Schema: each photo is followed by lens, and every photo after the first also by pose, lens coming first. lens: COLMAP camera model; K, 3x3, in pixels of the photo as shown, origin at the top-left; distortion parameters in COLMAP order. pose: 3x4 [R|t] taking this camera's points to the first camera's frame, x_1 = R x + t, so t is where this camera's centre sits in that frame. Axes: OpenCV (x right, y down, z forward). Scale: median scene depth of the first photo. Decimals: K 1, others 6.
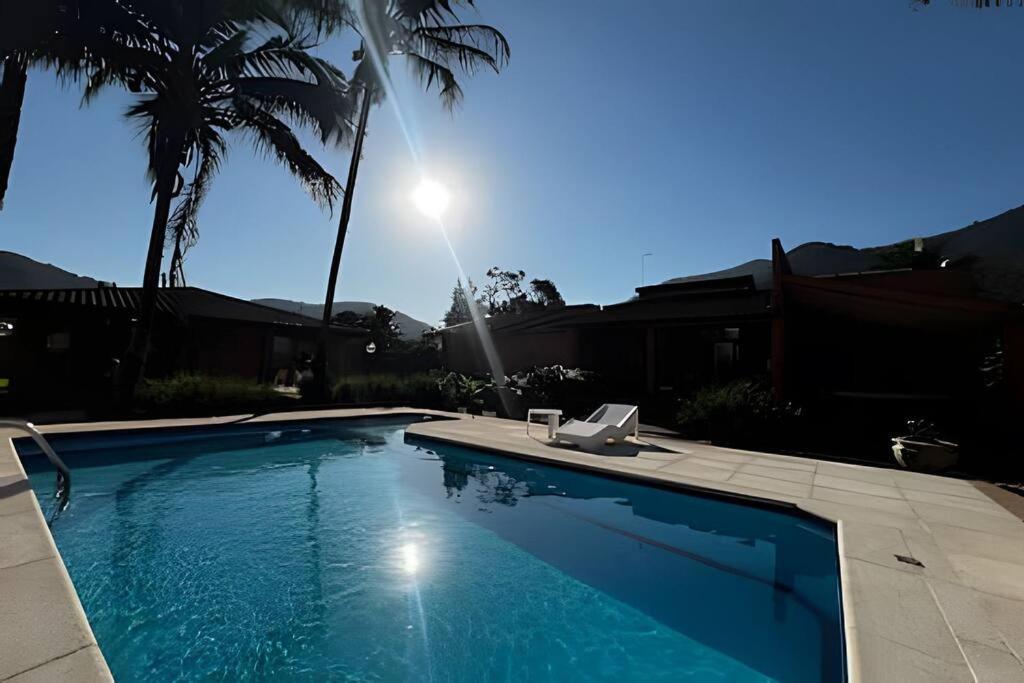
lens RADIAL K [[417.8, 0, 512.0], [0, 417.8, 341.5], [0, 0, 1]] dist [-0.000295, 0.000006]
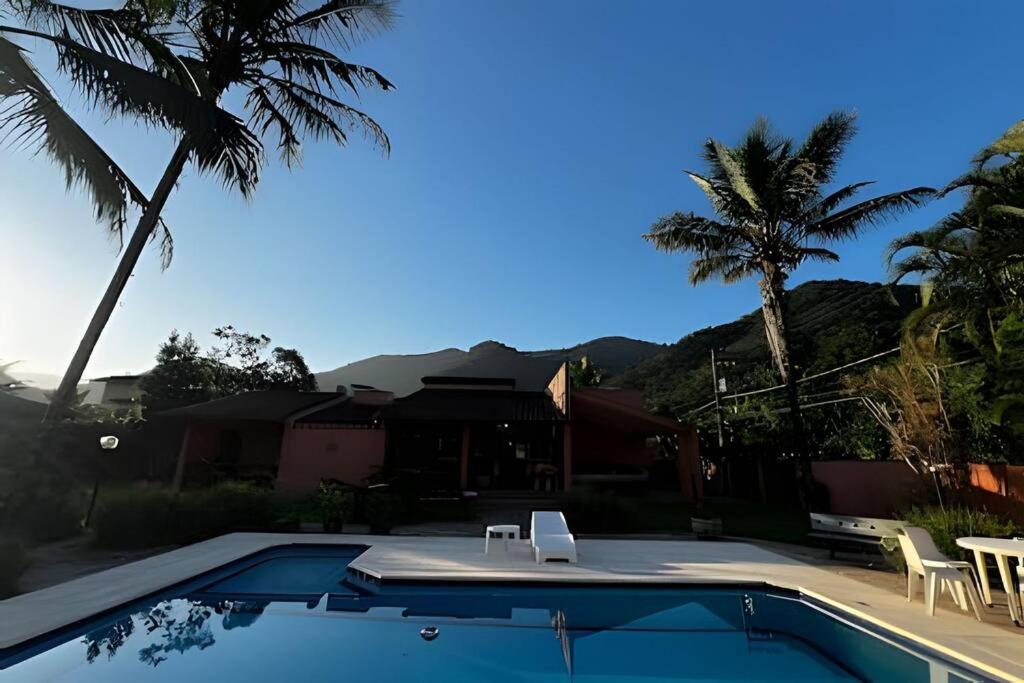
lens RADIAL K [[410.5, 0, 513.7], [0, 410.5, 337.8], [0, 0, 1]] dist [-0.001067, 0.000286]
pose [[0.764591, 0.156528, 0.625220, -0.118047], [-0.038077, 0.979337, -0.198619, -0.017125], [-0.643390, 0.128055, 0.754752, 0.032363]]
